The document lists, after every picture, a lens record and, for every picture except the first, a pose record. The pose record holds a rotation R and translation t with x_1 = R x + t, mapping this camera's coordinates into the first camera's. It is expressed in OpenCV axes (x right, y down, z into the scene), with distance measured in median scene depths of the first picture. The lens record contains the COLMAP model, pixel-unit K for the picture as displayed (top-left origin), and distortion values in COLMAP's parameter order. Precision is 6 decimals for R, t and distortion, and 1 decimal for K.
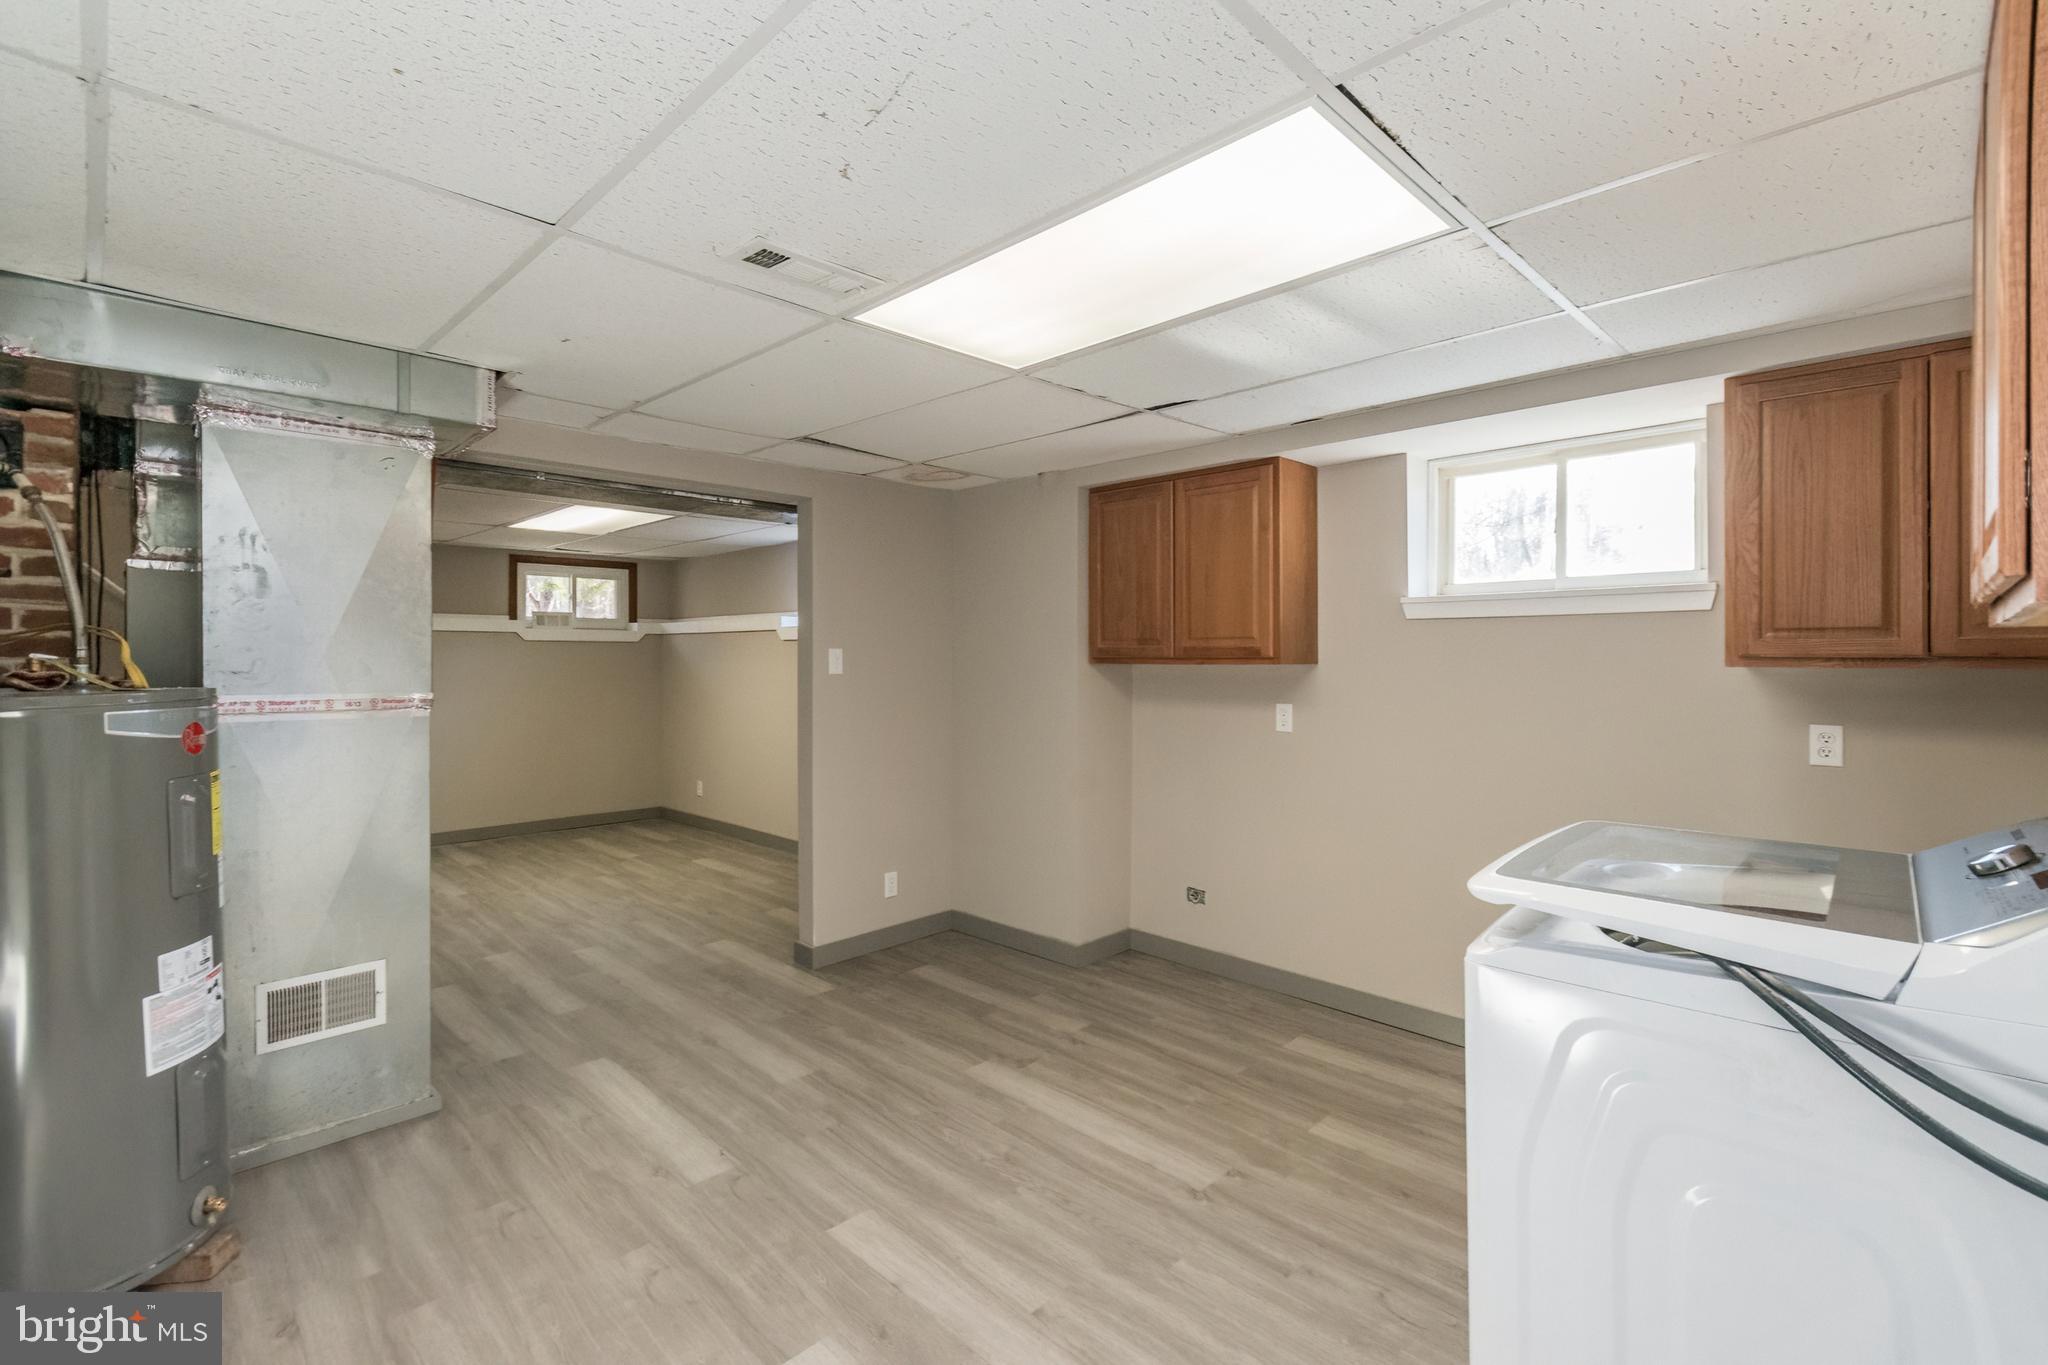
lens RADIAL K [[913.0, 0, 1017.1], [0, 913.0, 652.2], [0, 0, 1]] dist [0.000445, -0.000263]
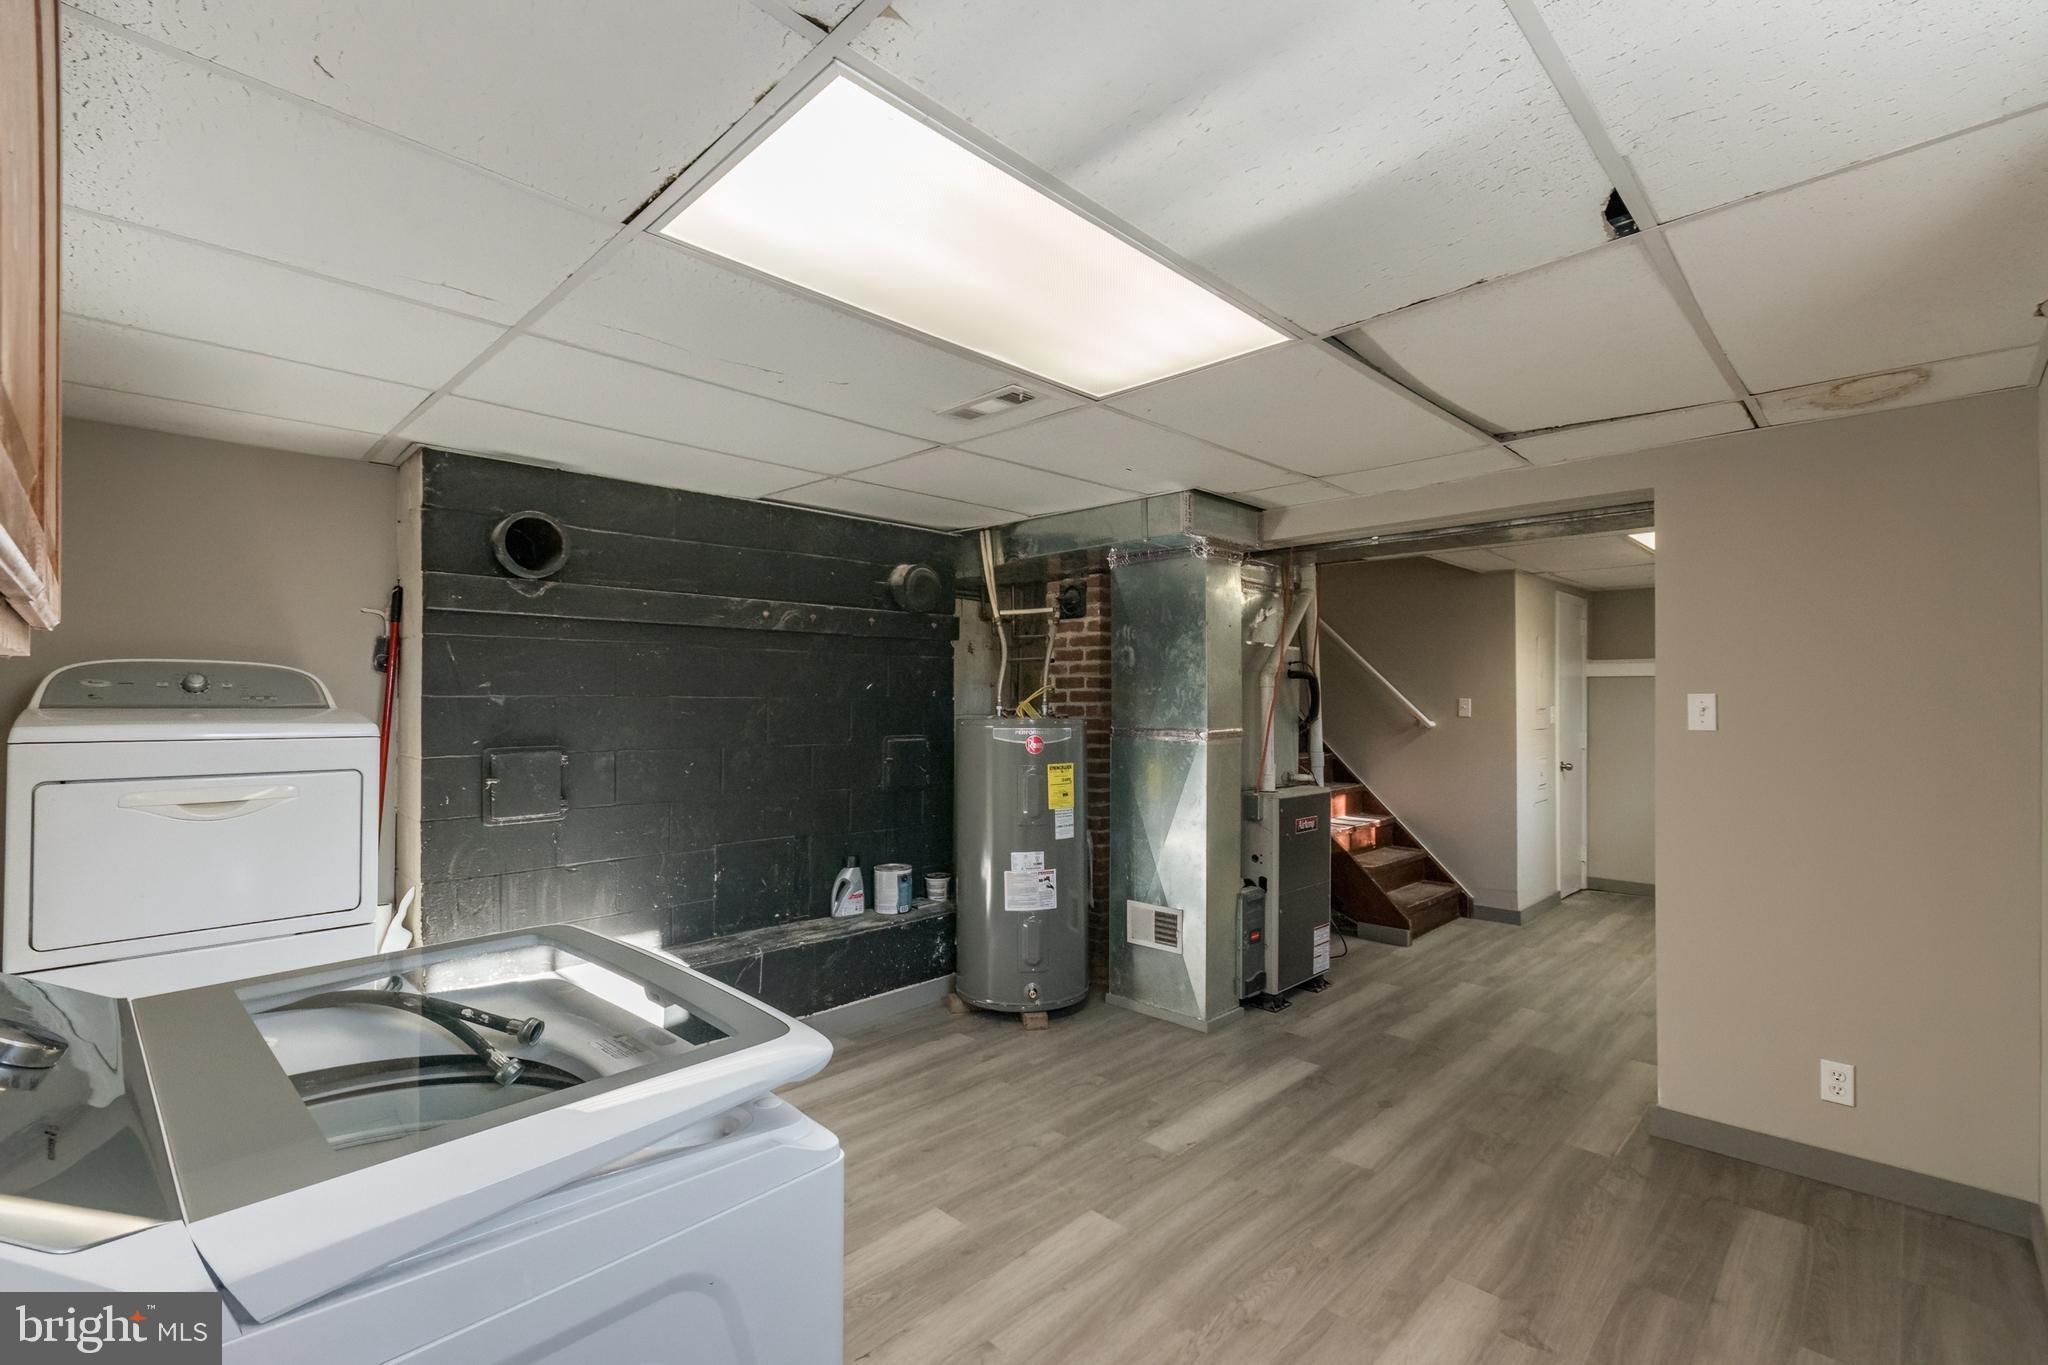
lens RADIAL K [[898.1, 0, 1019.5], [0, 898.1, 691.2], [0, 0, 1]] dist [0.003208, -0.000112]
pose [[0.003171, -0.007257, -0.999969, 0.595331], [0.001063, 0.999973, -0.007254, -0.001985], [0.999994, -0.001040, 0.003179, 0.592132]]
